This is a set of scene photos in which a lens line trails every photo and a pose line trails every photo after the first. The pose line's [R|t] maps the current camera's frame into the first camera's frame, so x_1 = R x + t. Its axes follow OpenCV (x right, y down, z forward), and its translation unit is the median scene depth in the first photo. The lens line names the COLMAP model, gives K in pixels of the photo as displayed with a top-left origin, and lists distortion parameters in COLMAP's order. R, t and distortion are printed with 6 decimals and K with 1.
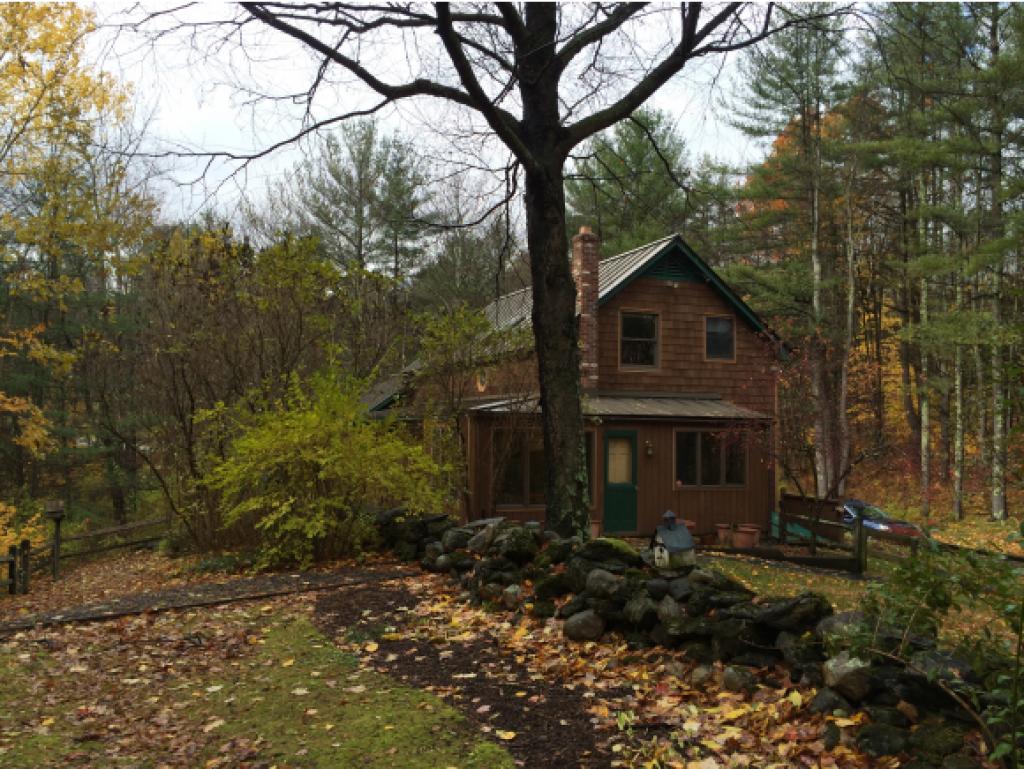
lens RADIAL K [[891.0, 0, 511.4], [0, 891.0, 382.9], [0, 0, 1]] dist [0.008084, -0.005717]
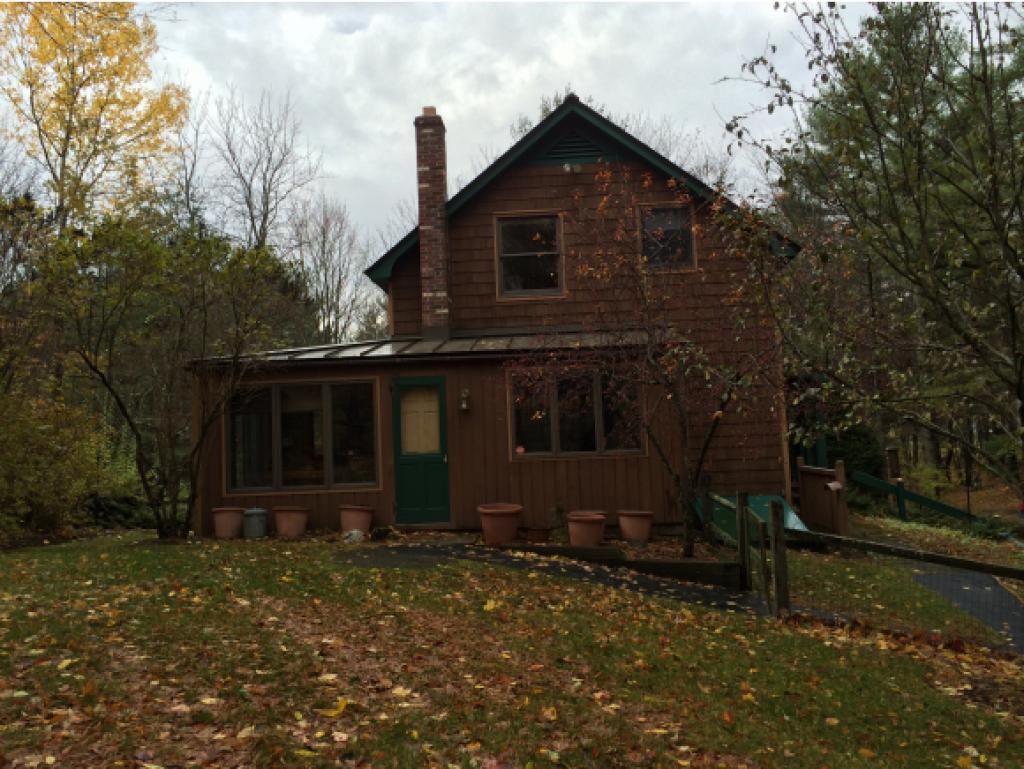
lens RADIAL K [[891.0, 0, 511.9], [0, 891.0, 389.5], [0, 0, 1]] dist [0.008084, -0.005717]
pose [[0.893228, -0.078134, -0.442763, 0.457181], [0.070954, 0.996941, -0.032786, 0.084286], [0.443970, -0.002130, 0.896039, 0.383288]]
